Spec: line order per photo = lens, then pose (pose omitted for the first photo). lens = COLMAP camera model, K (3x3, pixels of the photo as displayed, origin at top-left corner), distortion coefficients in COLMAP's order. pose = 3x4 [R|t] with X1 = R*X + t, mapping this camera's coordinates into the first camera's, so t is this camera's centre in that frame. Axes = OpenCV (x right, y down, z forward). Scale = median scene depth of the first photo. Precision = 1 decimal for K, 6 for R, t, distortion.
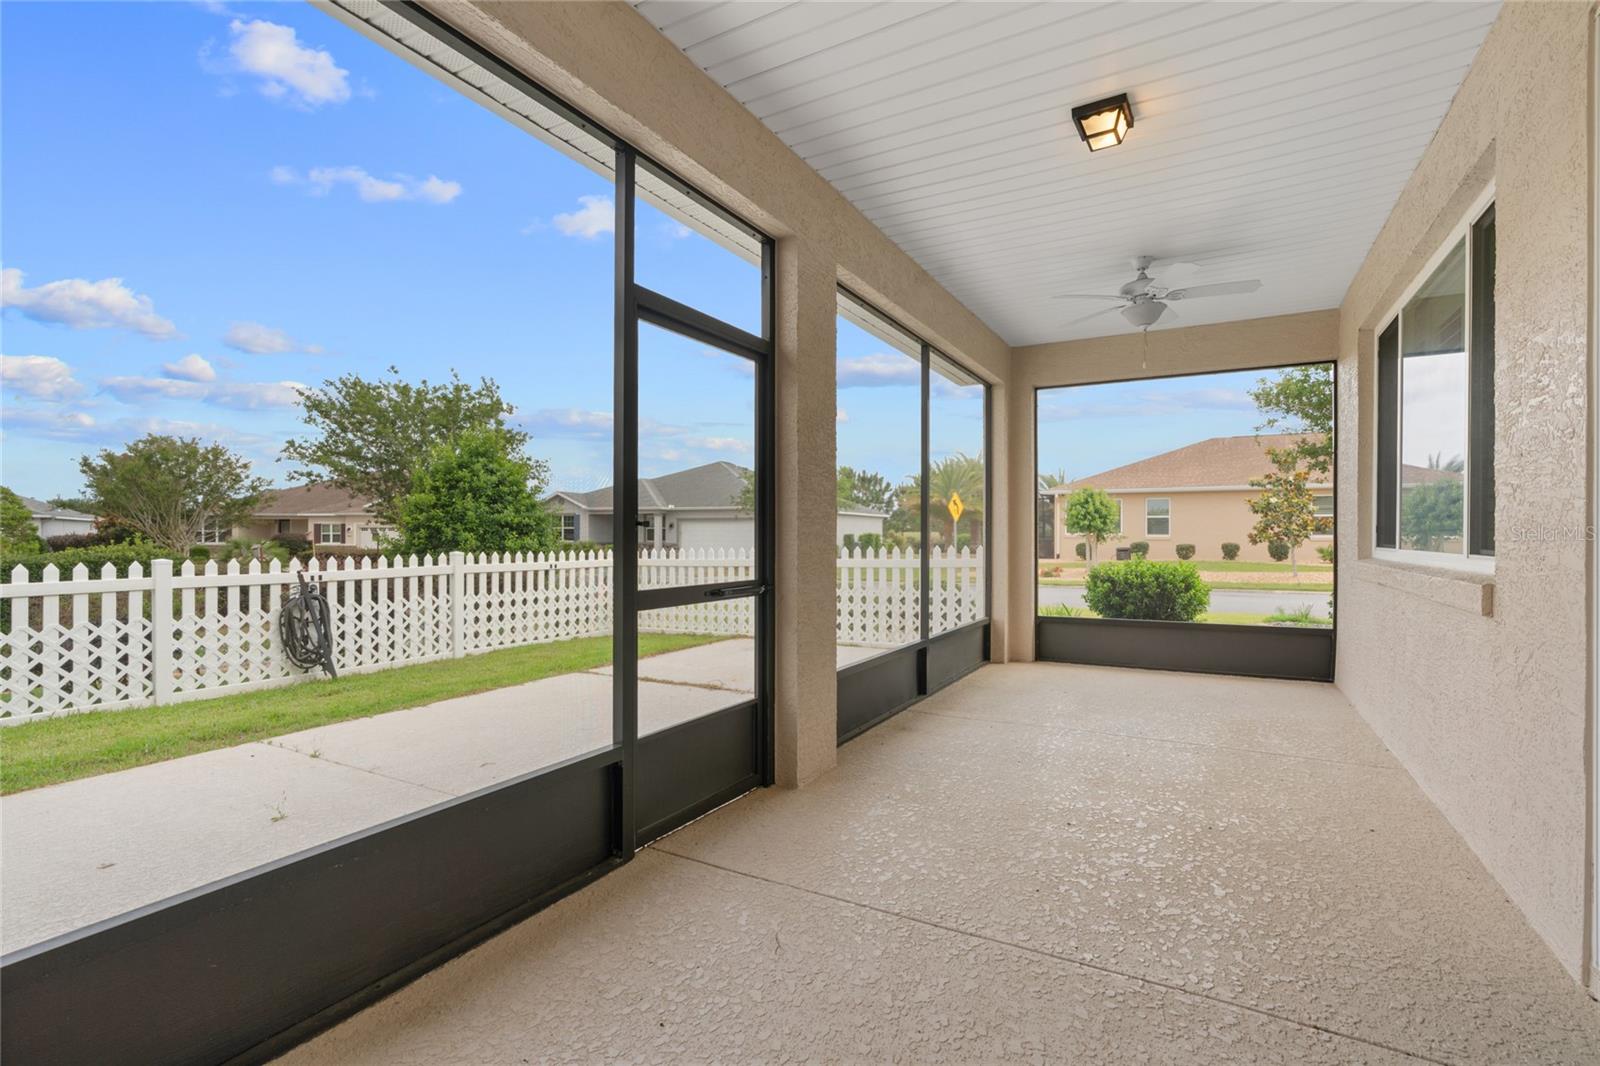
lens RADIAL K [[735.5, 0, 796.9], [0, 735.5, 541.4], [0, 0, 1]] dist [-0.005047, 0.001689]
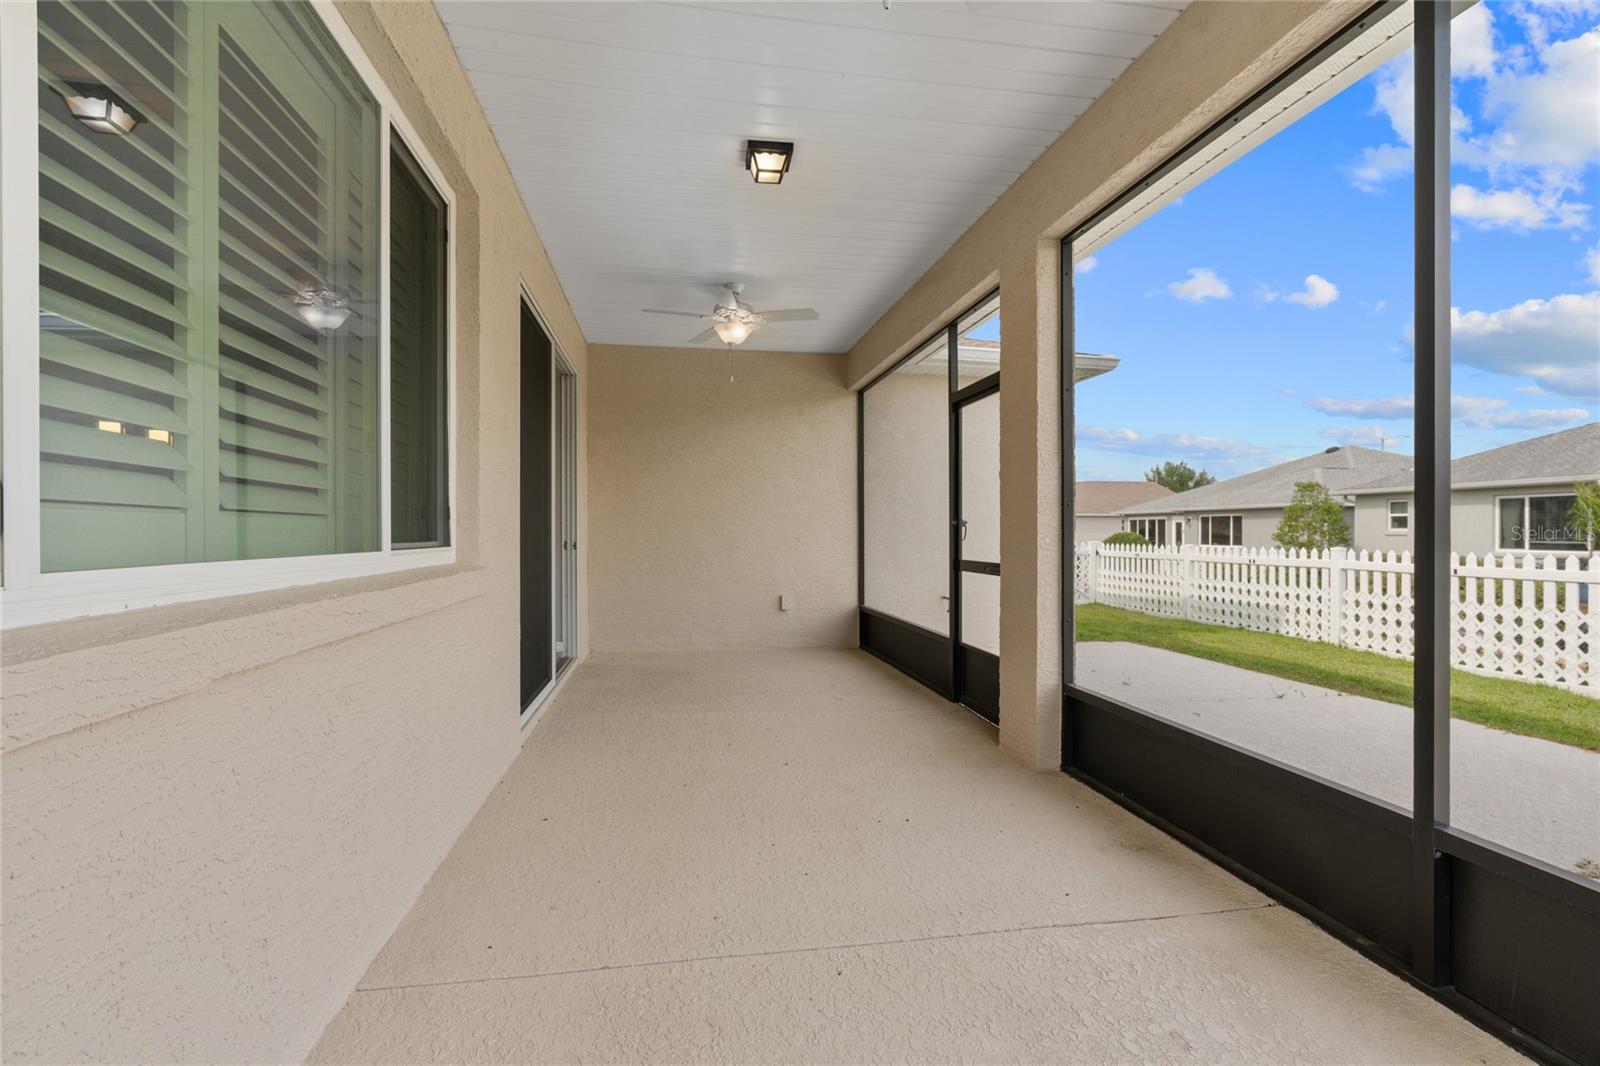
lens RADIAL K [[735.5, 0, 796.9], [0, 735.5, 541.4], [0, 0, 1]] dist [-0.005047, 0.001689]
pose [[-0.783380, 0.008420, -0.621486, 0.755055], [-0.004333, 0.999810, 0.019008, -0.010145], [0.621528, 0.017583, -0.783194, 1.290857]]
